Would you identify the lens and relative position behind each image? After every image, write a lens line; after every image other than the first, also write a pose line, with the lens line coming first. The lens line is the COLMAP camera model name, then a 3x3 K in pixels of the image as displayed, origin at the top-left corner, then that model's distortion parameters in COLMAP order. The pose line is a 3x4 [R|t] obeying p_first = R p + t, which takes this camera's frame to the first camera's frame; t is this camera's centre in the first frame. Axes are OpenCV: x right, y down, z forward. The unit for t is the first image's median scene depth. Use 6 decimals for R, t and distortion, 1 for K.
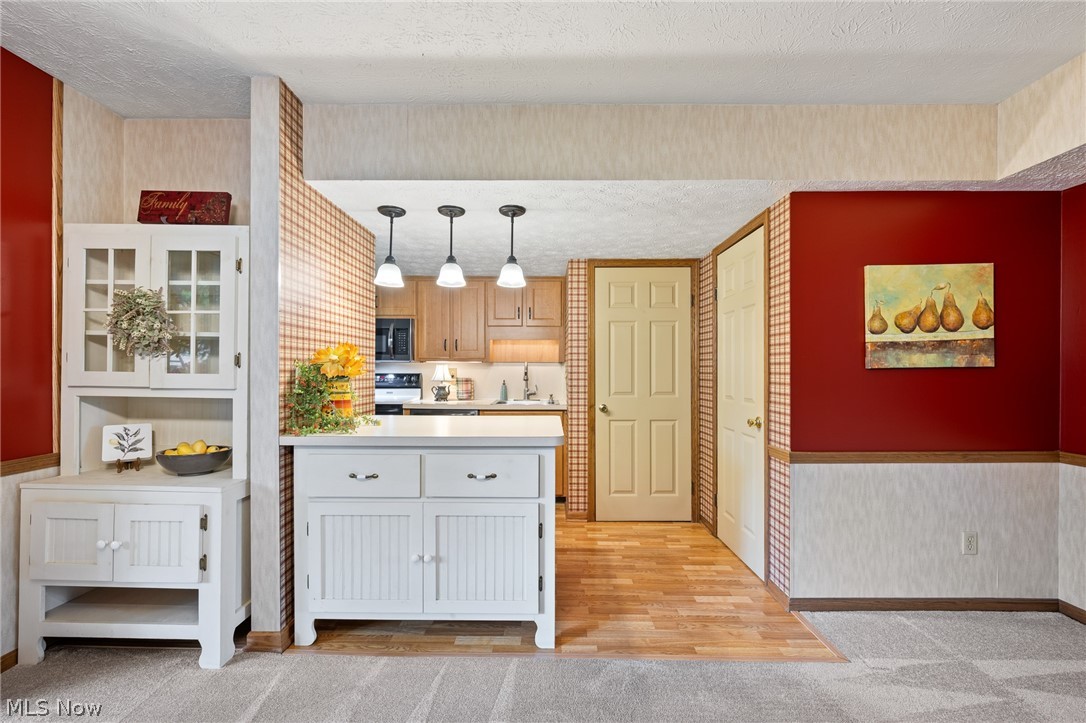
lens RADIAL K [[457.5, 0, 548.4], [0, 457.5, 371.0], [0, 0, 1]] dist [-0.002291, 0.000467]
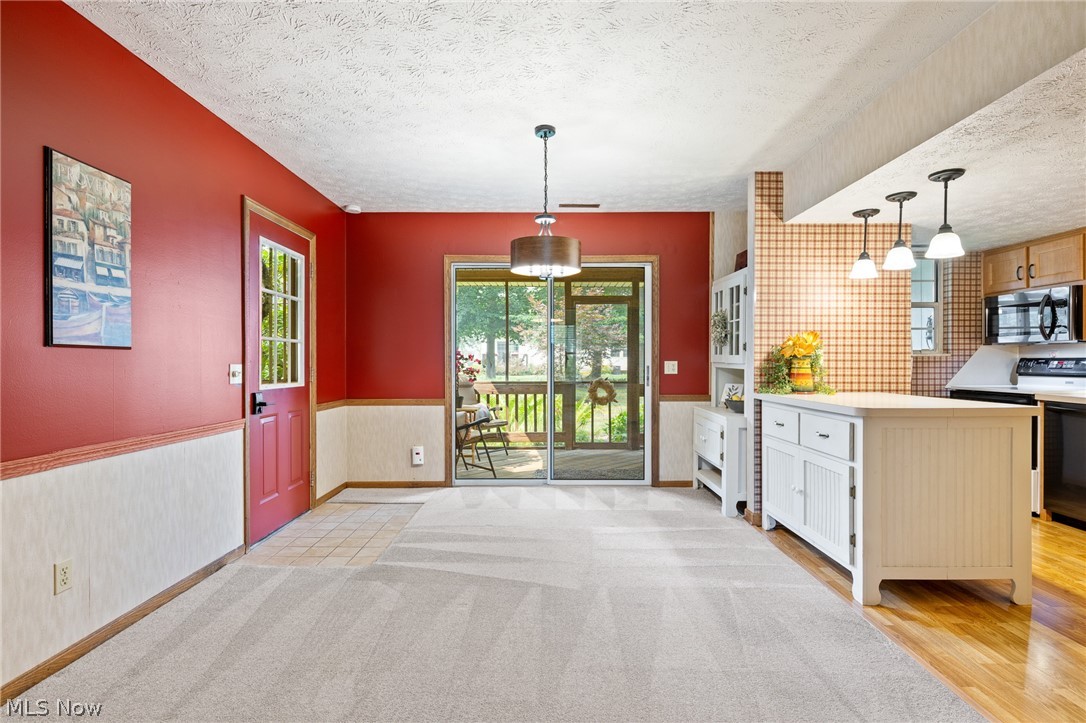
lens RADIAL K [[517.7, 0, 534.8], [0, 517.7, 361.7], [0, 0, 1]] dist [-0.000310, -0.002961]
pose [[-0.014457, -0.003125, -0.999891, 1.095656], [-0.001402, 0.999994, -0.003105, 0.033834], [0.999895, 0.001357, -0.014462, 0.214950]]
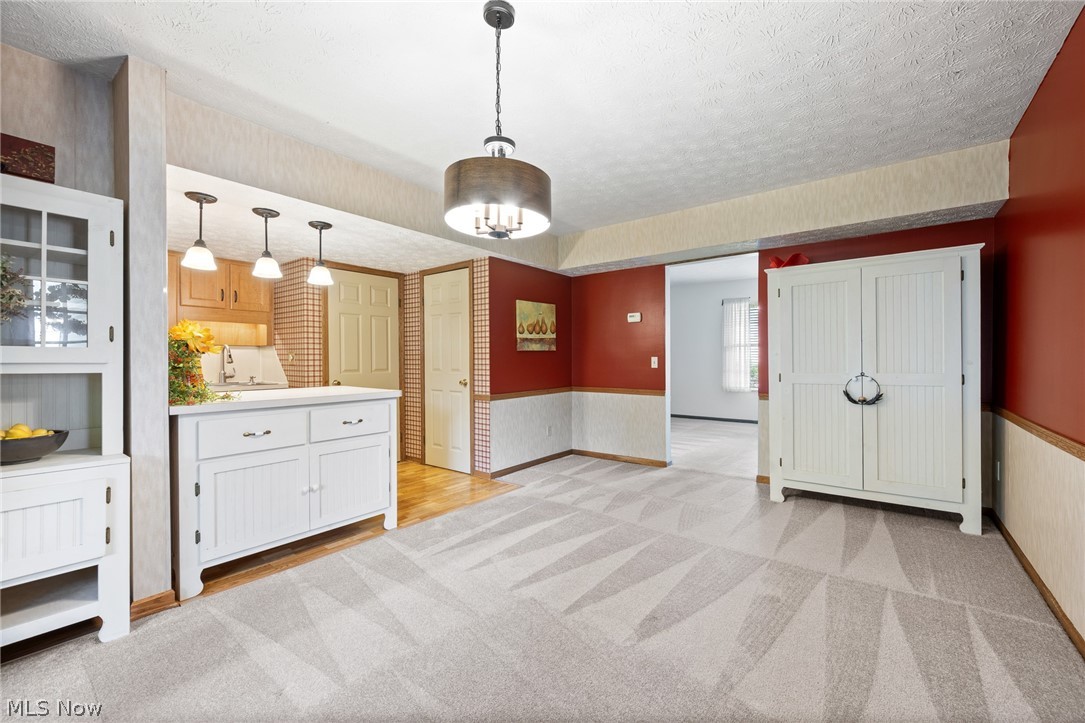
lens RADIAL K [[423.6, 0, 564.0], [0, 423.6, 359.6], [0, 0, 1]] dist [-0.007457, 0.000304]
pose [[0.588805, -0.006156, 0.808251, -0.718226], [0.006599, 0.999974, 0.002809, 0.030673], [-0.808248, 0.003679, 0.588831, -0.277061]]
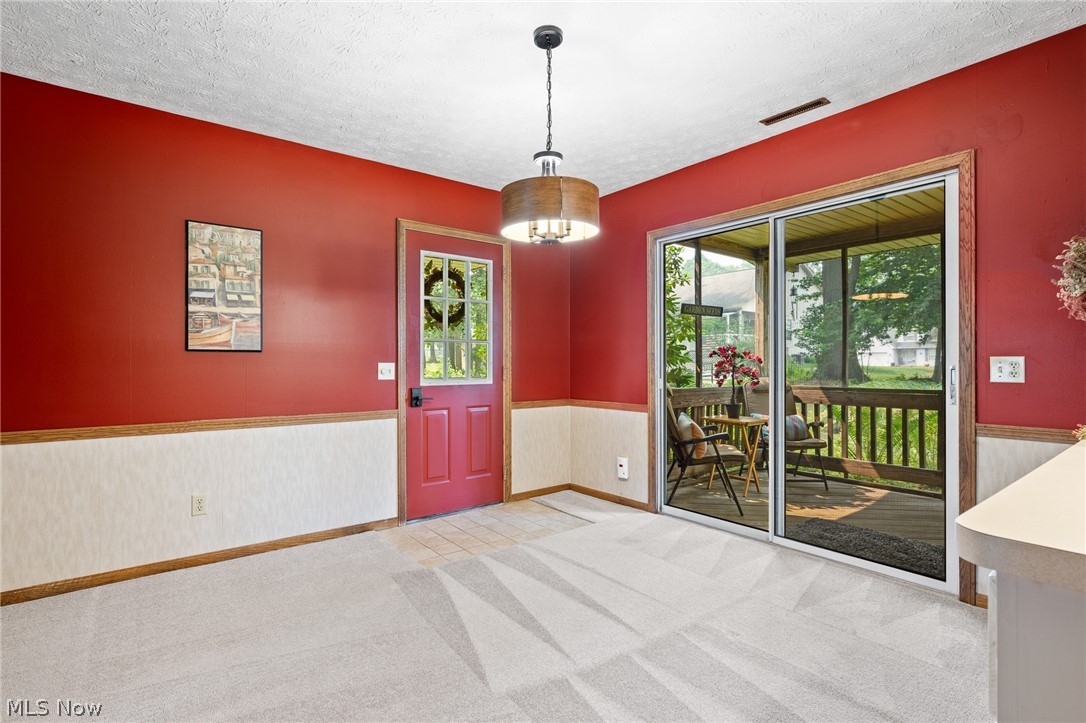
lens RADIAL K [[517.7, 0, 542.7], [0, 517.7, 360.9], [0, 0, 1]] dist [-0.000310, -0.002961]
pose [[-0.787203, -0.002126, -0.616691, 0.374619], [-0.000089, 0.999994, -0.003334, 0.036162], [0.616695, -0.002570, -0.787198, 0.950198]]
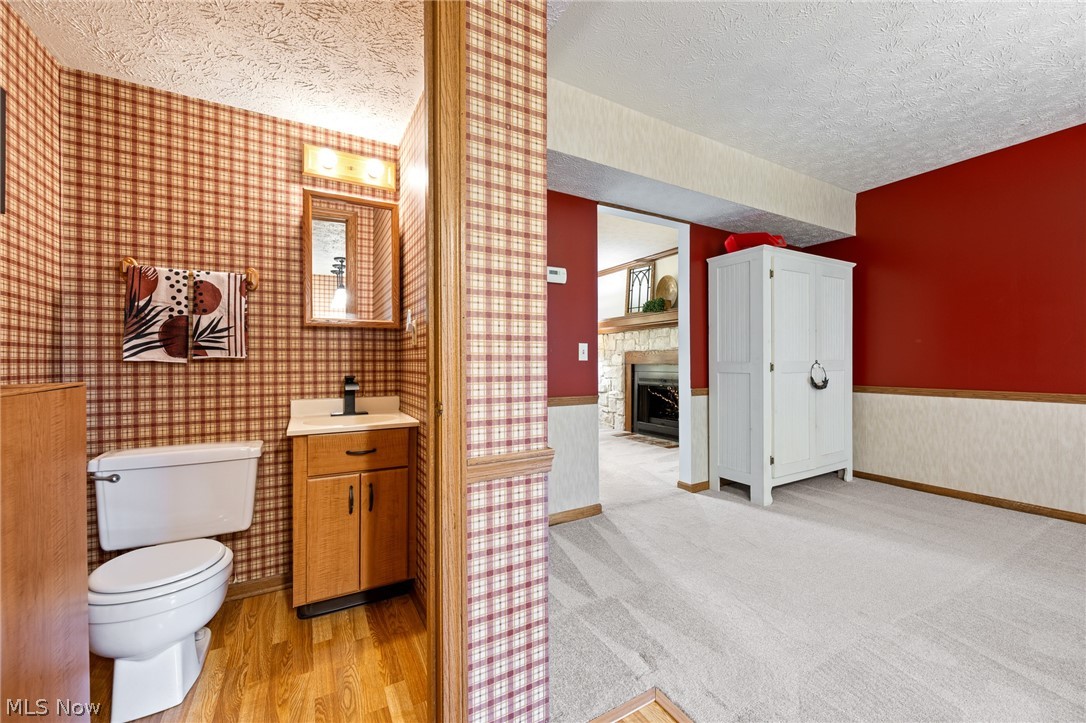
lens RADIAL K [[424.0, 0, 549.9], [0, 424.0, 360.6], [0, 0, 1]] dist [-0.007457, 0.000304]
pose [[-0.496745, 0.004926, 0.867882, 0.115987], [0.006020, 0.999979, -0.002230, 0.080942], [-0.867875, 0.004117, -0.496765, 1.278091]]
